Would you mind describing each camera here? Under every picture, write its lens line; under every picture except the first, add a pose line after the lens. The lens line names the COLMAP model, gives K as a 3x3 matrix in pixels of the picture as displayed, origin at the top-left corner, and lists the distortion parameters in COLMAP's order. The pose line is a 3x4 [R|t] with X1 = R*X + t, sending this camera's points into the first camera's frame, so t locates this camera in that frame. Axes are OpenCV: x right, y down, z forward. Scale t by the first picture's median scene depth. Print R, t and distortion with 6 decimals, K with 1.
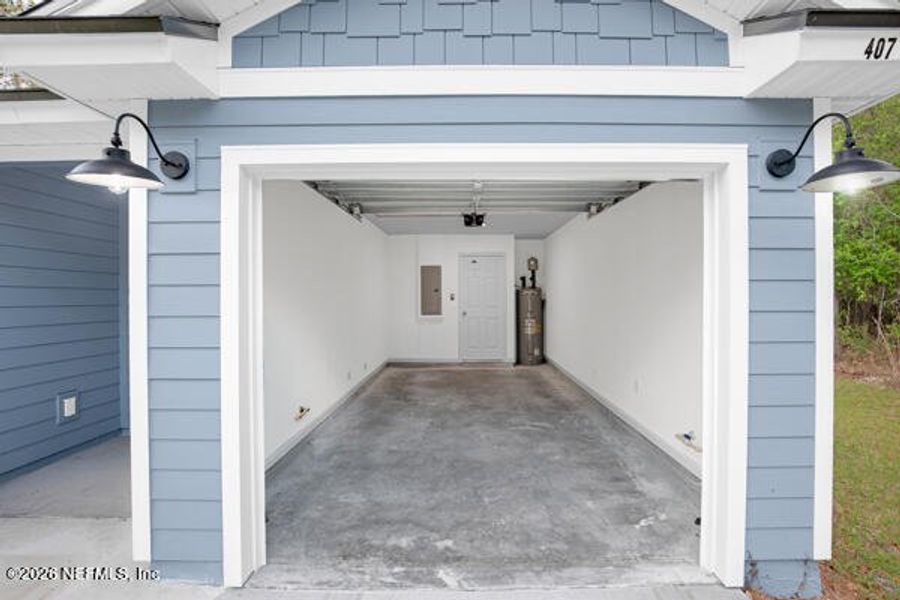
lens RADIAL K [[420.4, 0, 463.8], [0, 420.4, 298.0], [0, 0, 1]] dist [-0.012981, -0.000189]
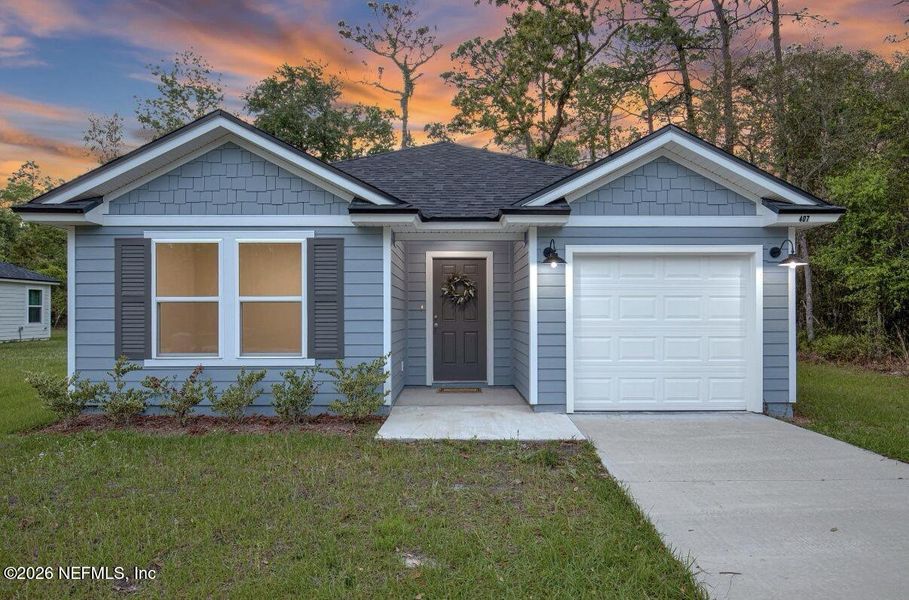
lens RADIAL K [[579.7, 0, 461.8], [0, 579.7, 310.9], [0, 0, 1]] dist [-0.023167, 0.002093]
pose [[0.999830, -0.001265, 0.018379, -1.292827], [0.001432, 0.999958, -0.009082, 0.082191], [-0.018367, 0.009107, 0.999790, -2.606109]]
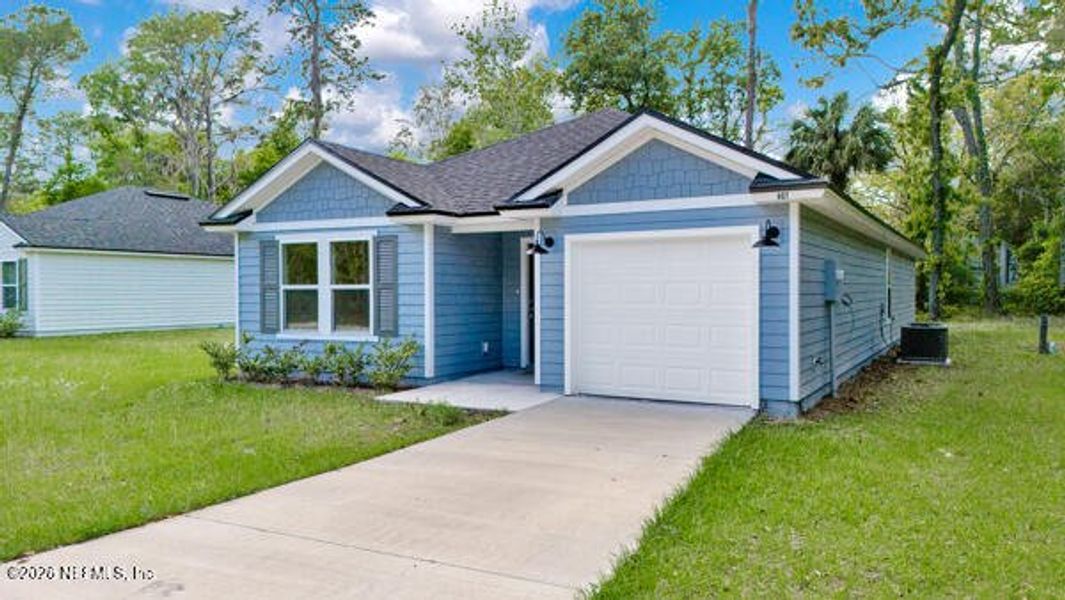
lens RADIAL K [[796.1, 0, 532.5], [0, 796.1, 300.0], [0, 0, 1]] dist [0.033396, -0.003753]
pose [[0.873772, 0.003969, -0.486320, 1.765166], [0.001899, 0.999931, 0.011573, 0.008419], [0.486332, -0.011035, 0.873704, -3.648514]]
